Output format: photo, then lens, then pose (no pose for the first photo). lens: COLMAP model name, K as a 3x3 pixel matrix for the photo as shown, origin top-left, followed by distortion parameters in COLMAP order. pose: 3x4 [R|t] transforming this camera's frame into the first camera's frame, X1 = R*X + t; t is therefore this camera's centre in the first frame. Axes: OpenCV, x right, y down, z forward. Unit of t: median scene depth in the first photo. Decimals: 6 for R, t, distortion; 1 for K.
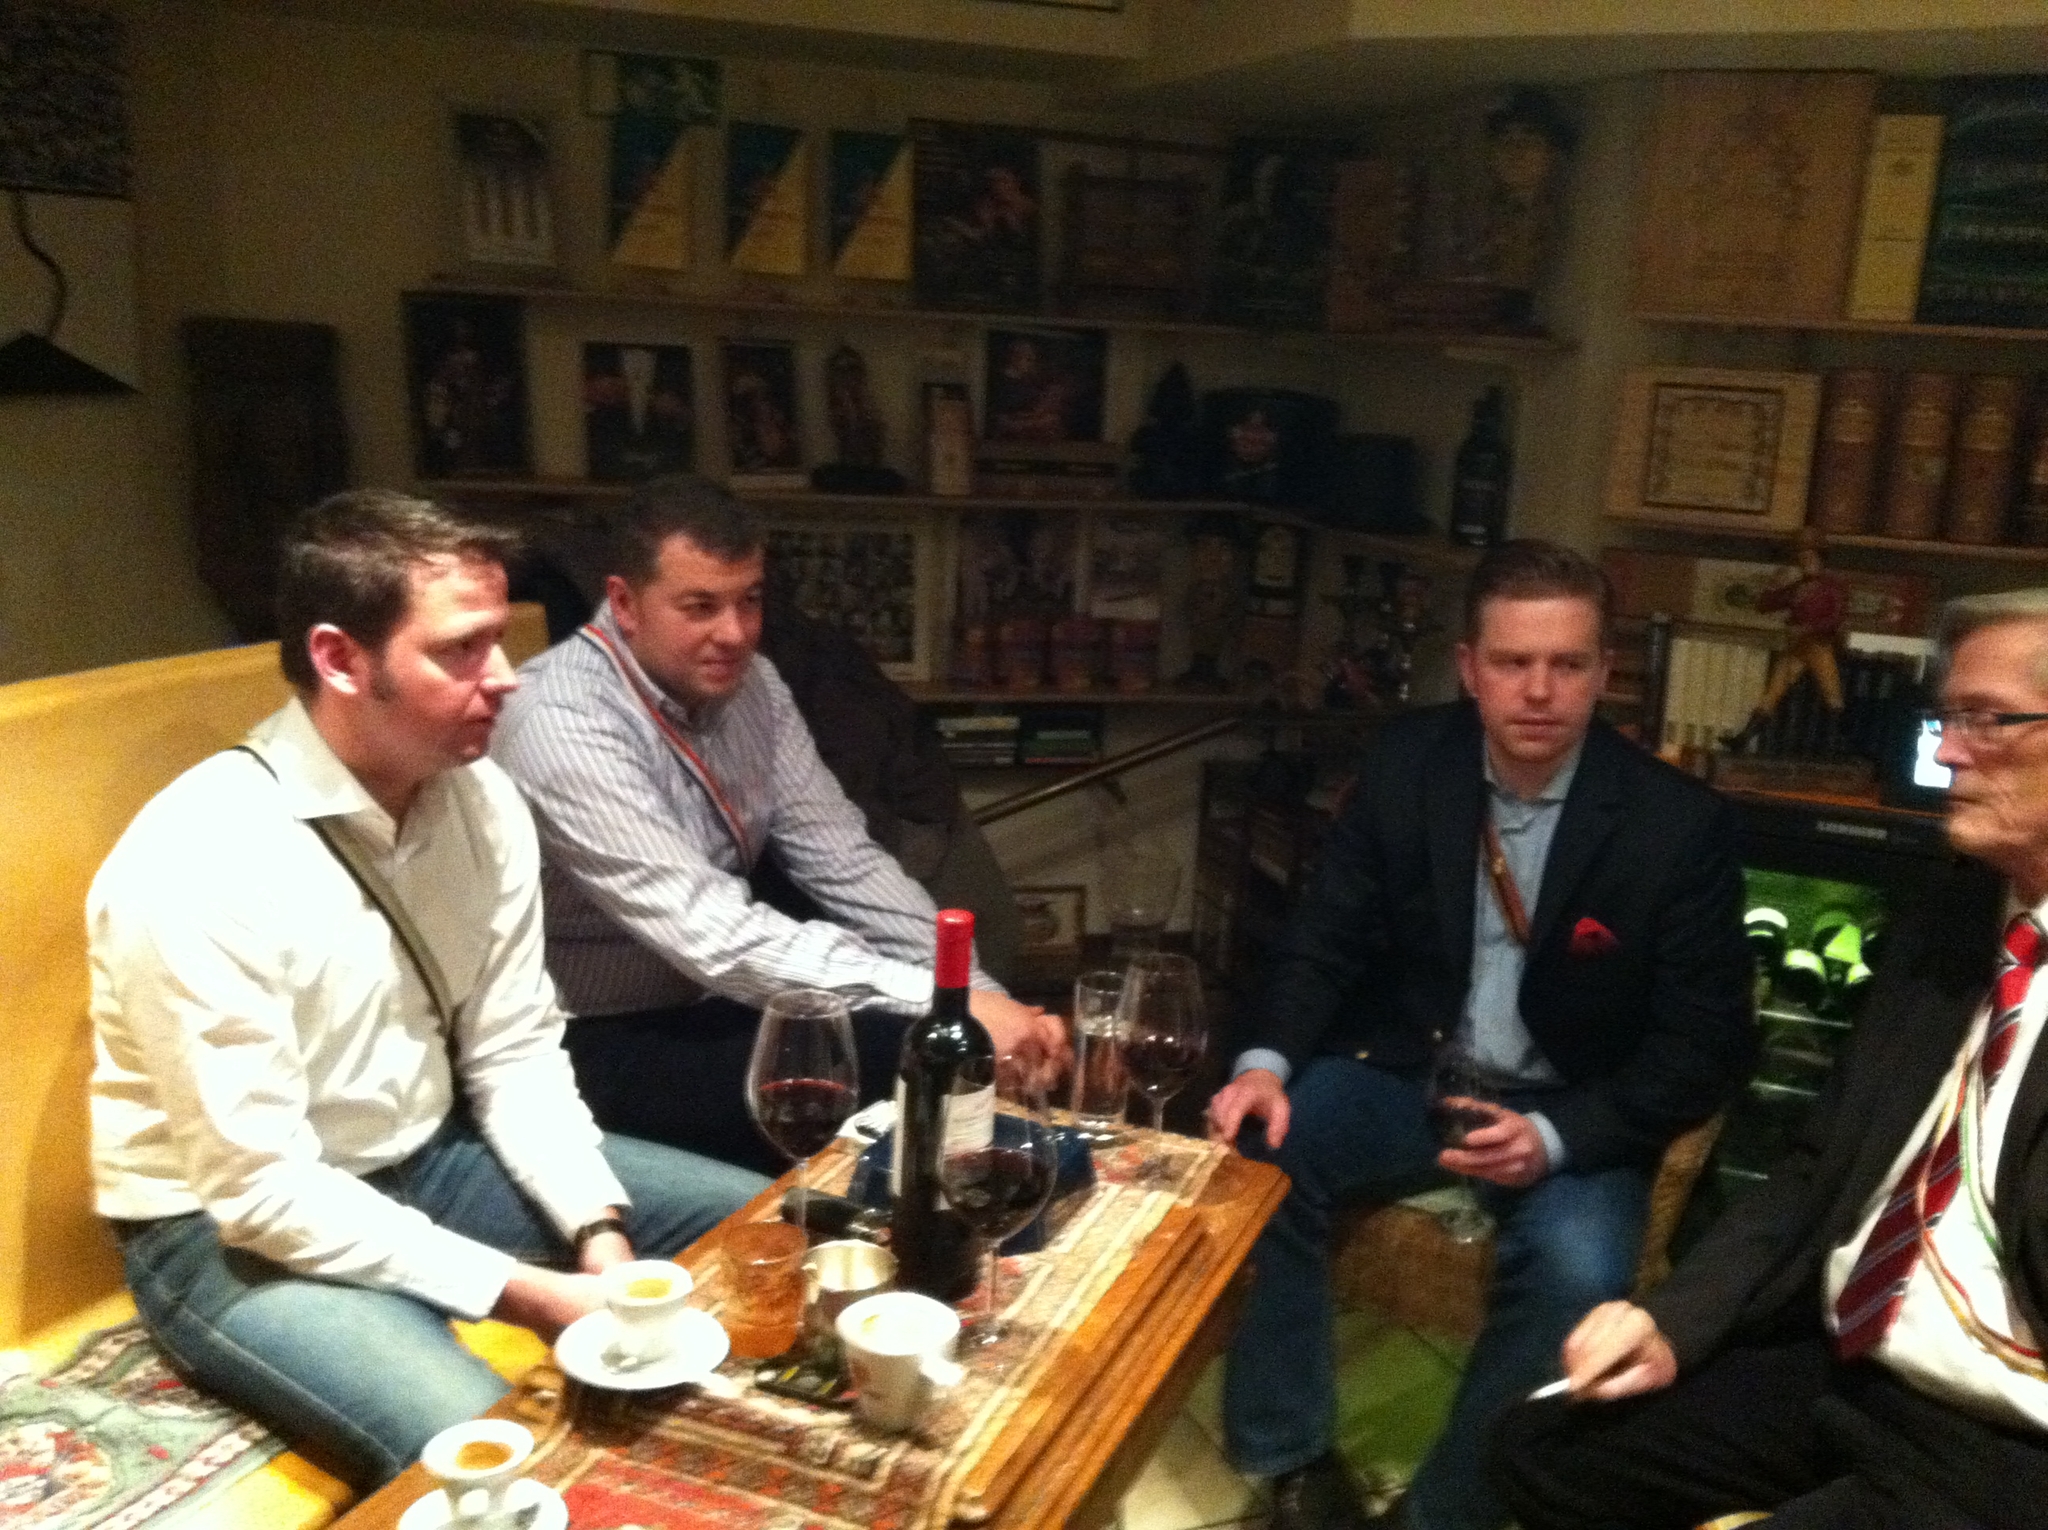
lens RADIAL K [[1971.0, 0, 973.0], [0, 1971.0, 768.6], [0, 0, 1]] dist [0.157447, -0.298010]
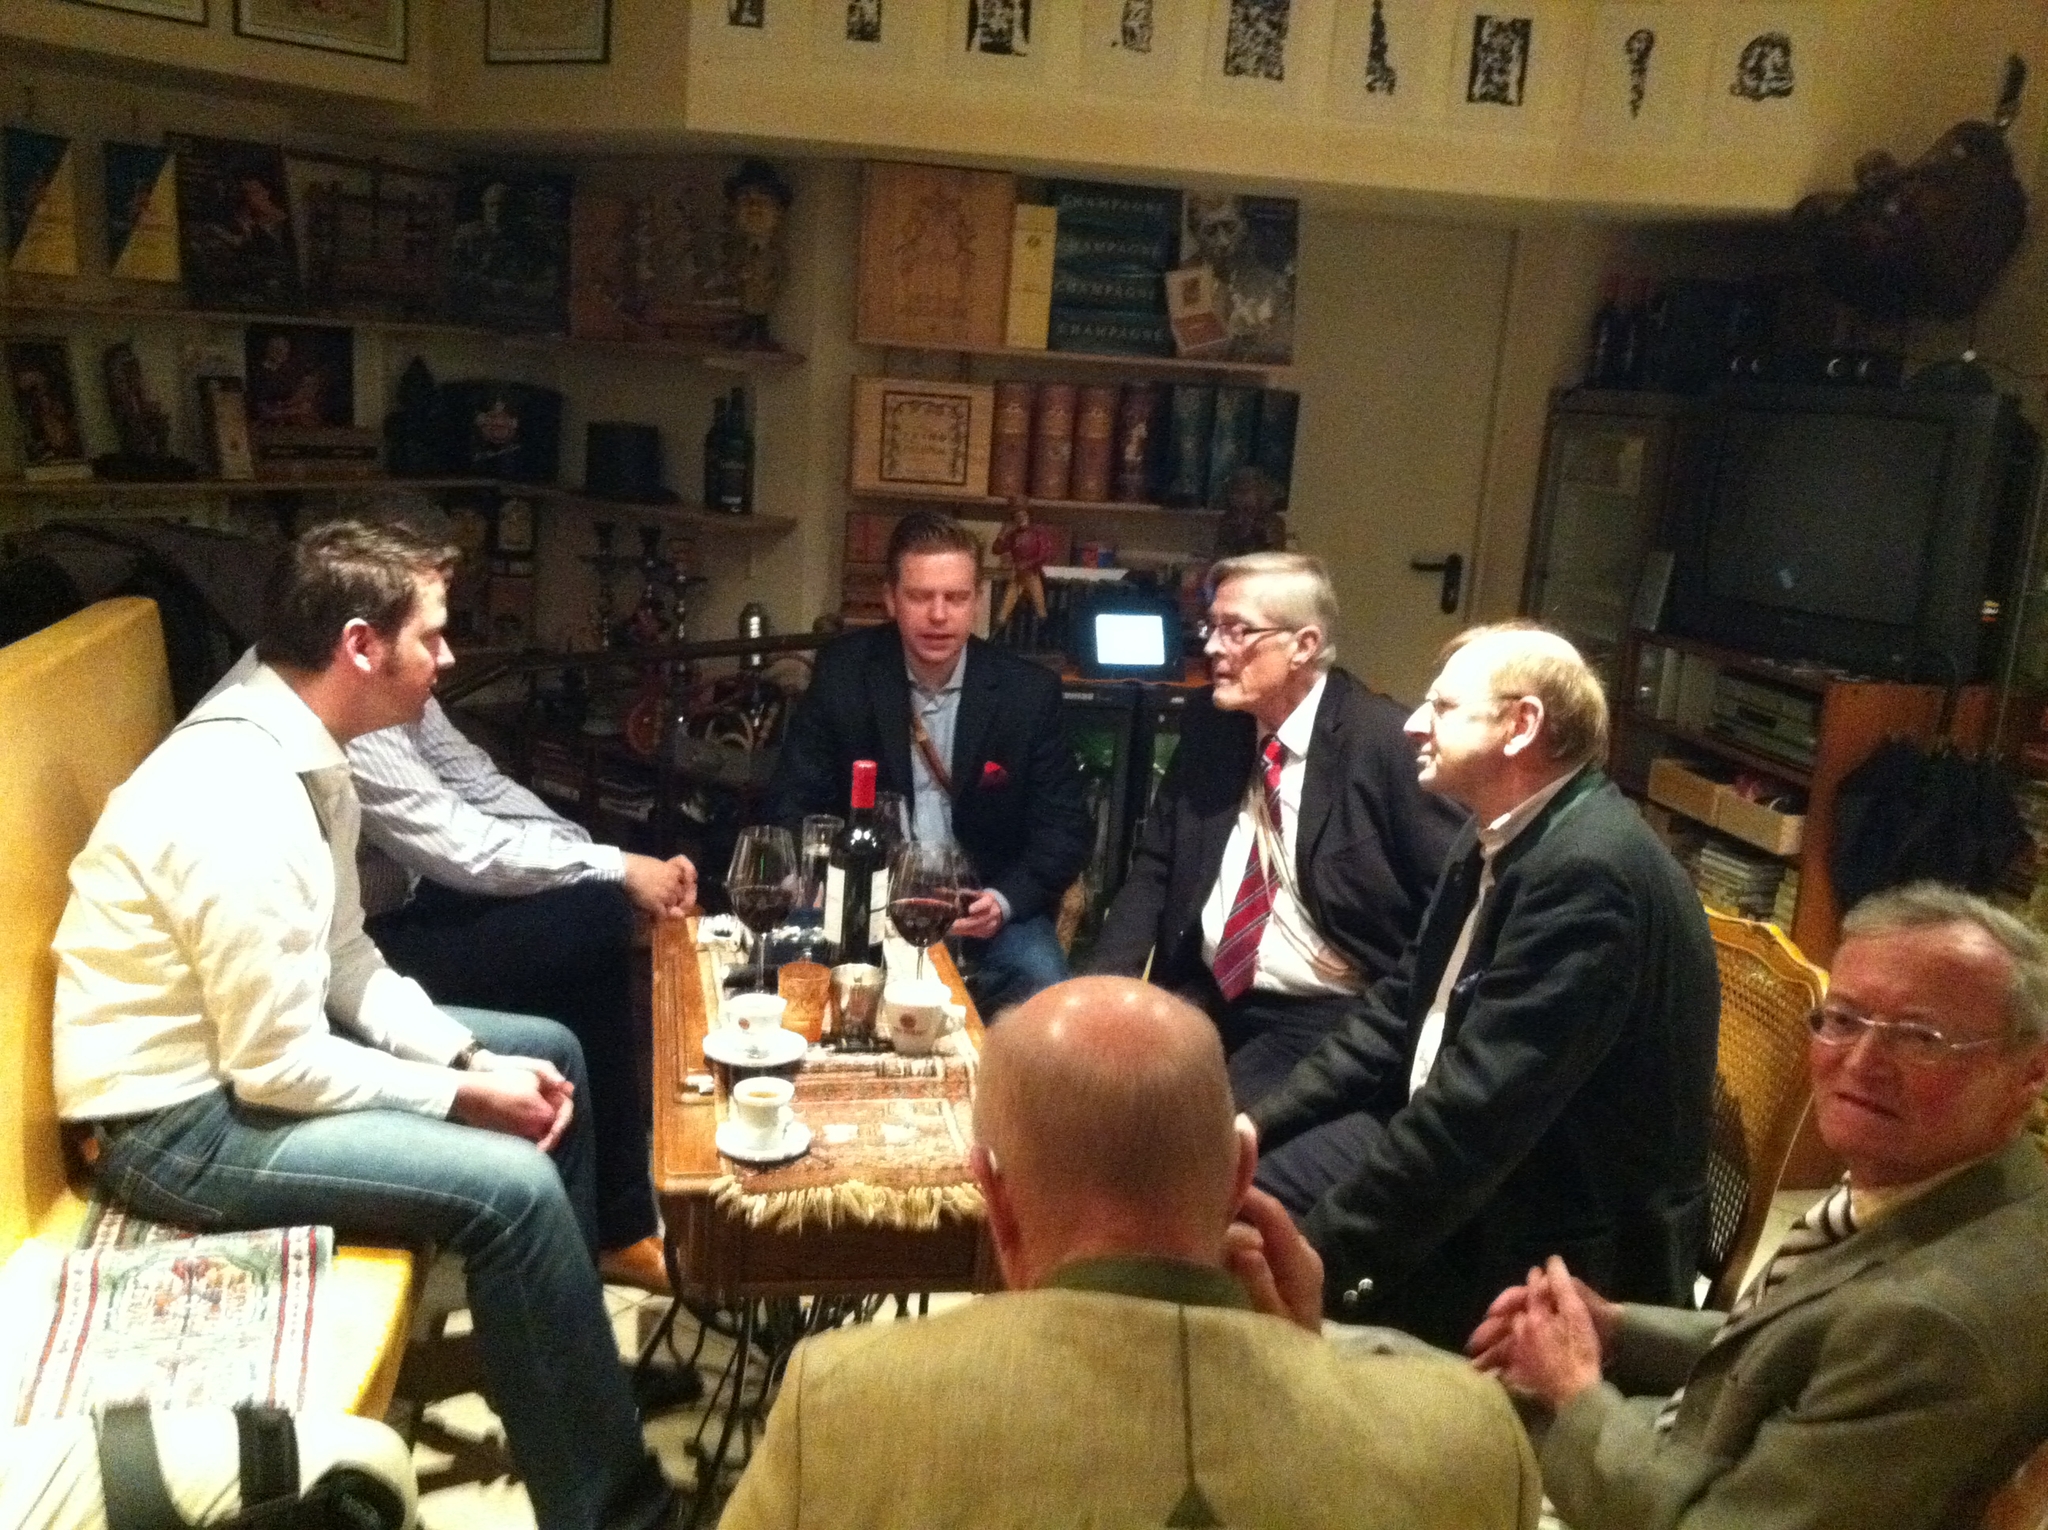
lens RADIAL K [[1971.0, 0, 973.0], [0, 1971.0, 768.6], [0, 0, 1]] dist [0.157447, -0.298010]
pose [[0.848568, -0.110651, 0.517386, -0.339345], [0.097062, 0.993847, 0.053357, -0.001425], [-0.520106, 0.004942, 0.854087, -0.192504]]
